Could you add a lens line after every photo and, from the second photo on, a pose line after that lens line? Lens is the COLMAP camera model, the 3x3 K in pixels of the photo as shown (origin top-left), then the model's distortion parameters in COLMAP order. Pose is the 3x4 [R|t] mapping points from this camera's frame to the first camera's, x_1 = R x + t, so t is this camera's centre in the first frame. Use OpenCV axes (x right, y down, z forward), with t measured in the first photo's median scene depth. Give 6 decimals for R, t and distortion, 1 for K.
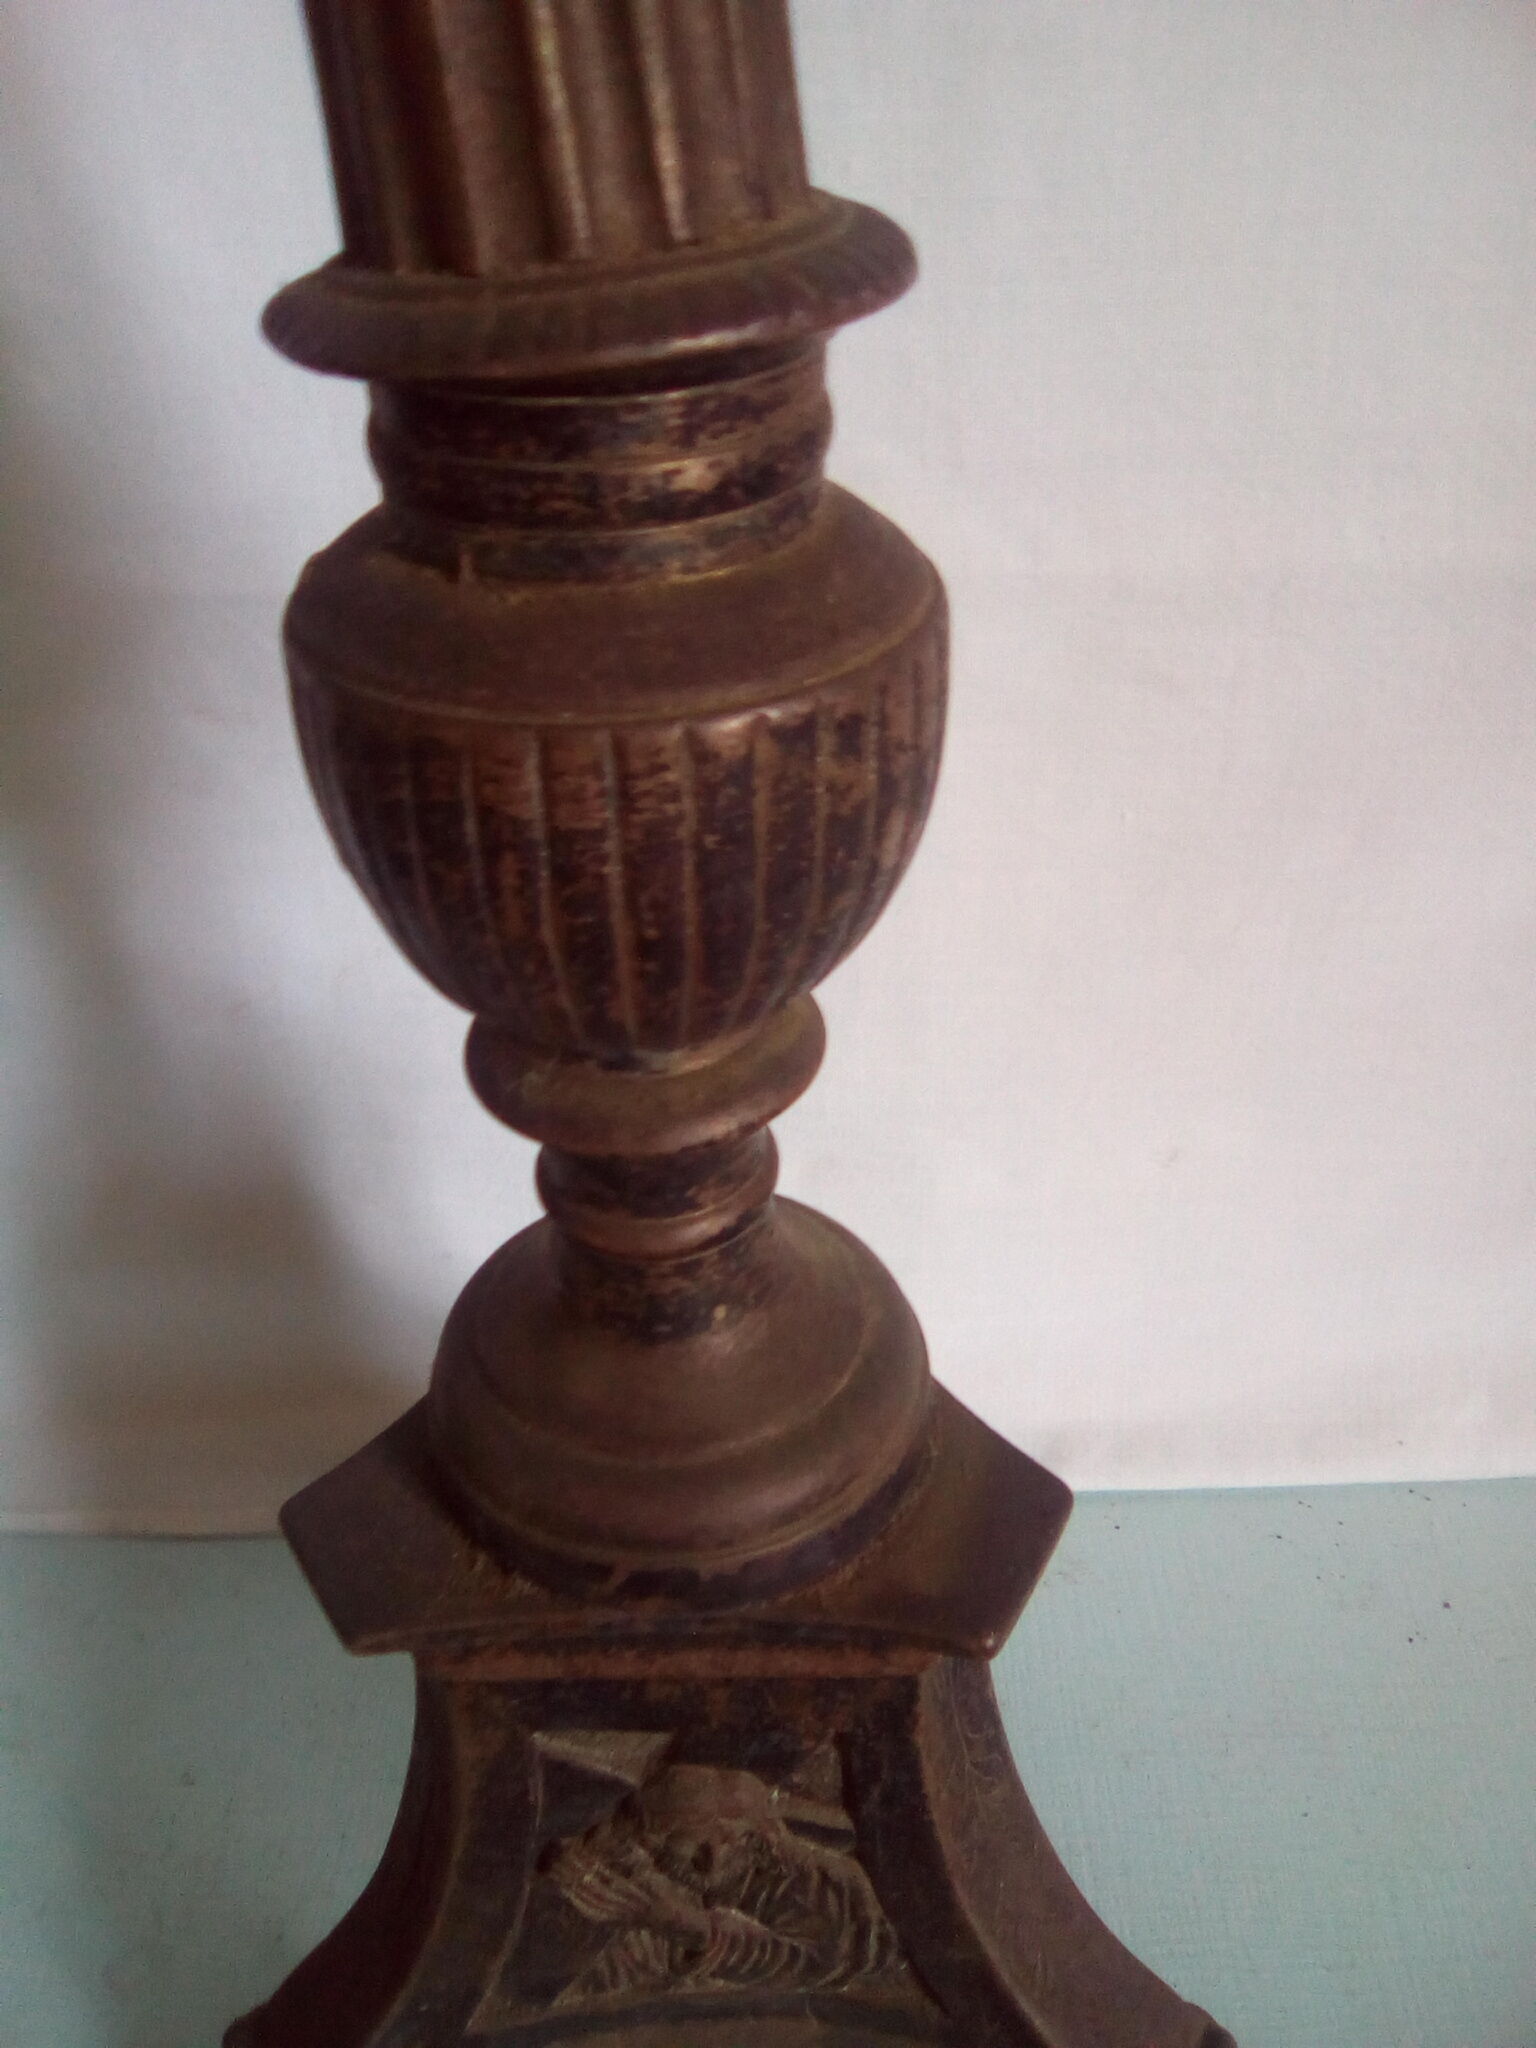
lens RADIAL K [[1802.0, 0, 768.0], [0, 1802.0, 1024.0], [0, 0, 1]] dist [-0.063769, -0.011693]
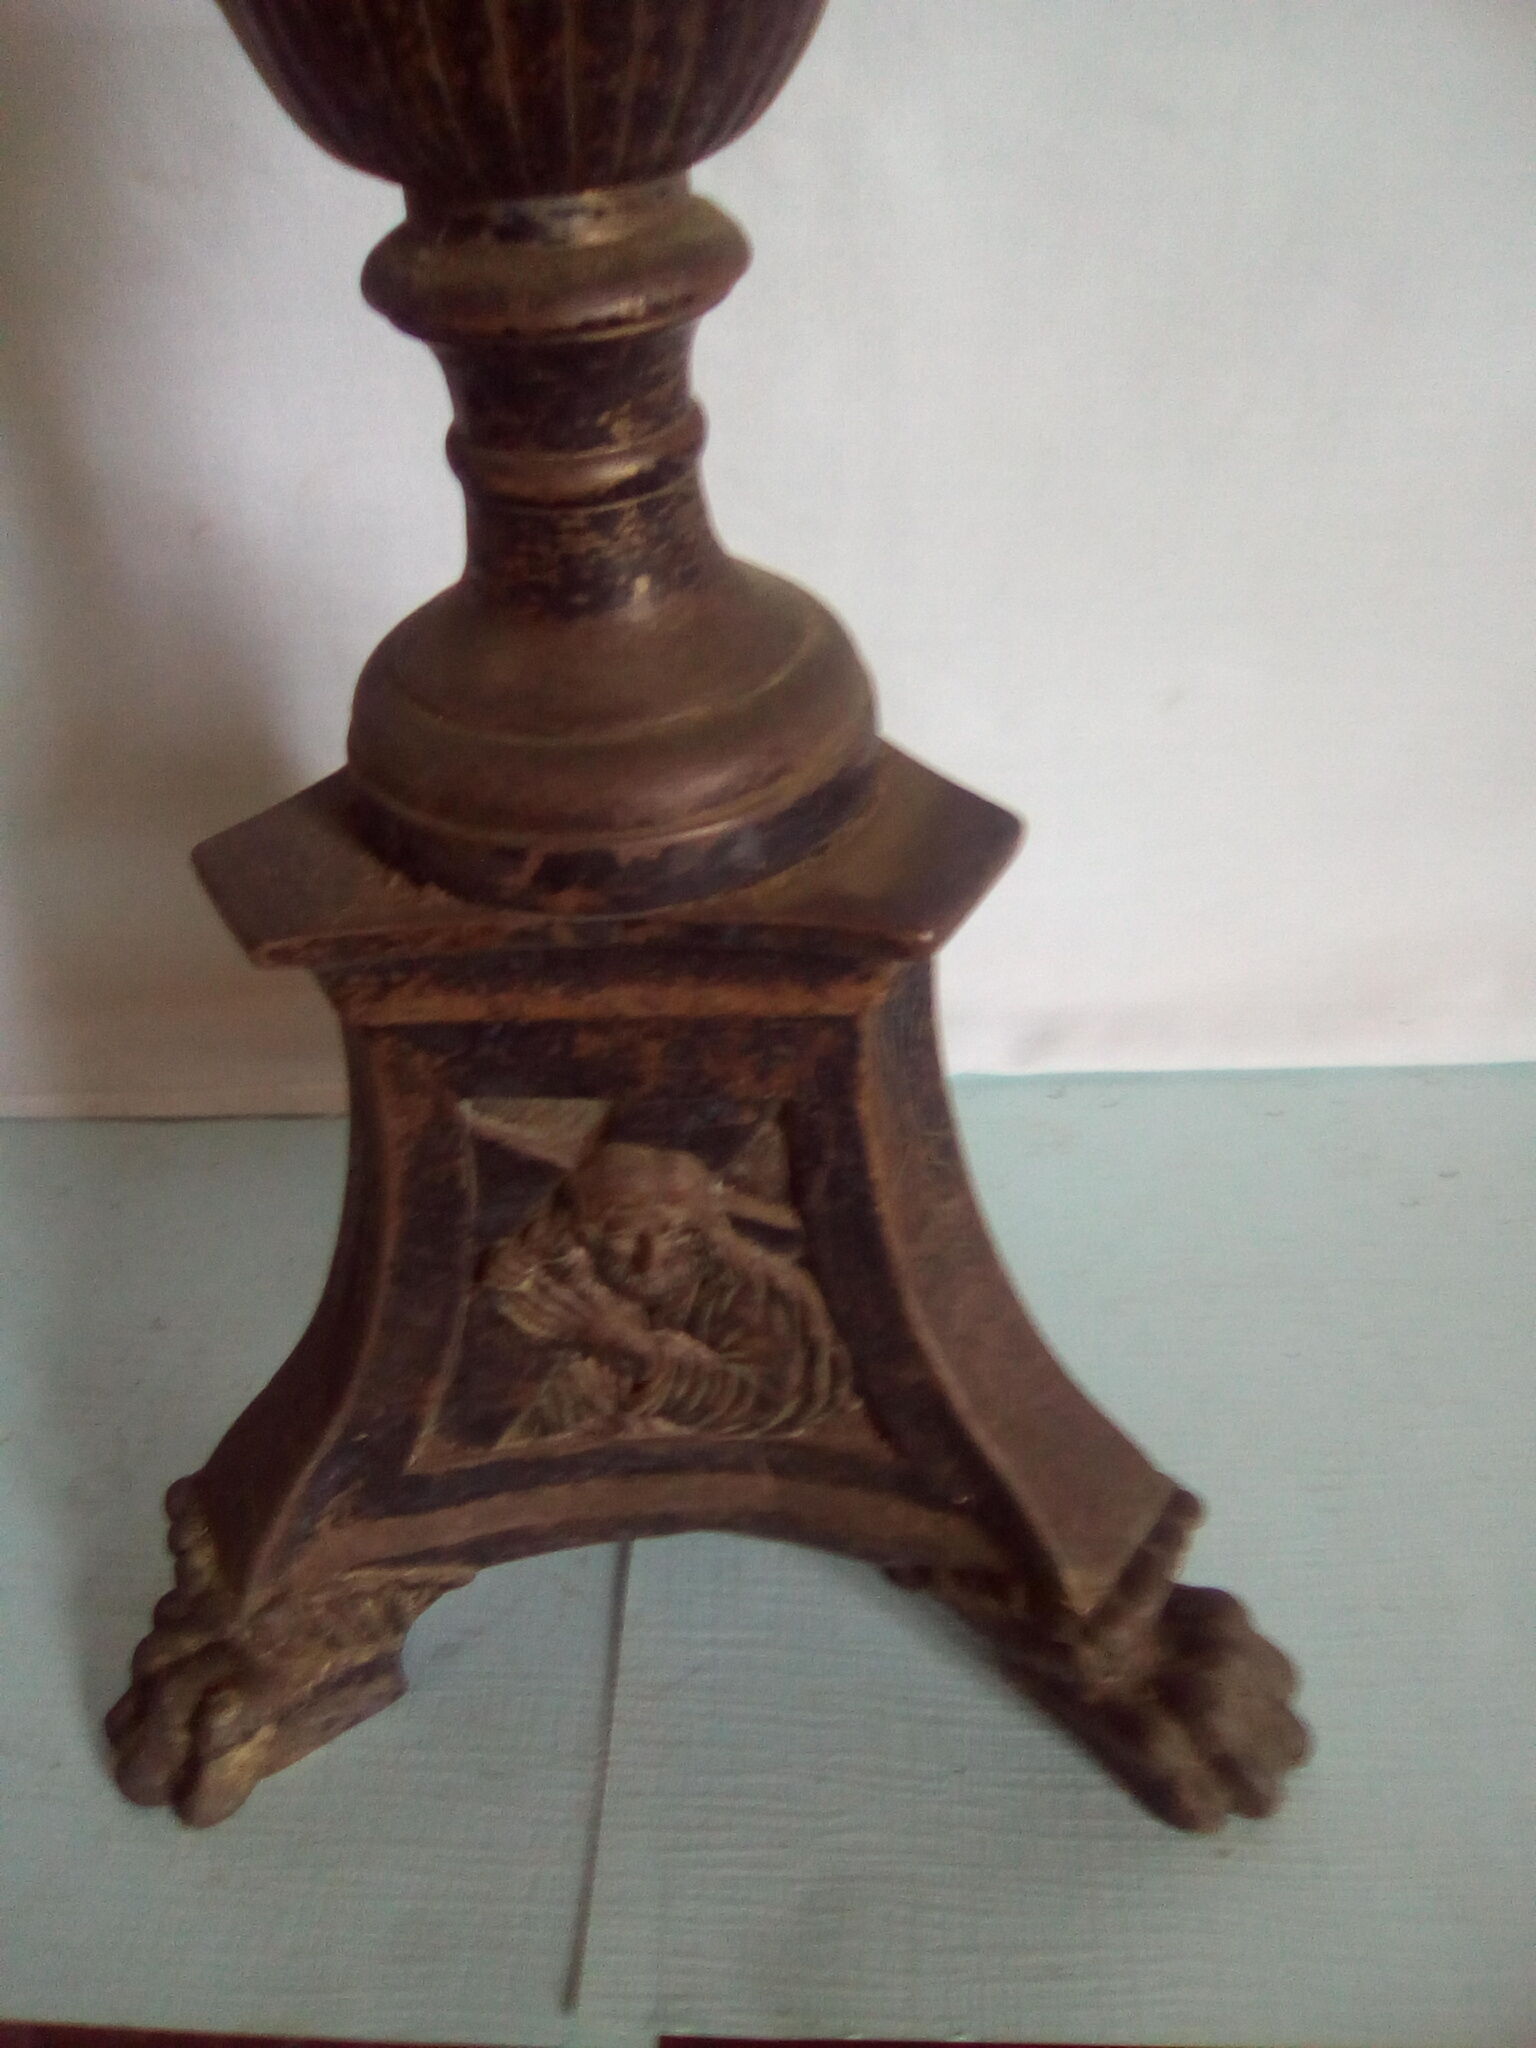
lens RADIAL K [[1802.0, 0, 768.0], [0, 1802.0, 1024.0], [0, 0, 1]] dist [-0.063769, -0.011693]
pose [[0.999734, 0.007098, -0.021941, 0.052655], [-0.005068, 0.995819, 0.091204, 0.260636], [0.022497, -0.091068, 0.995591, 0.046217]]
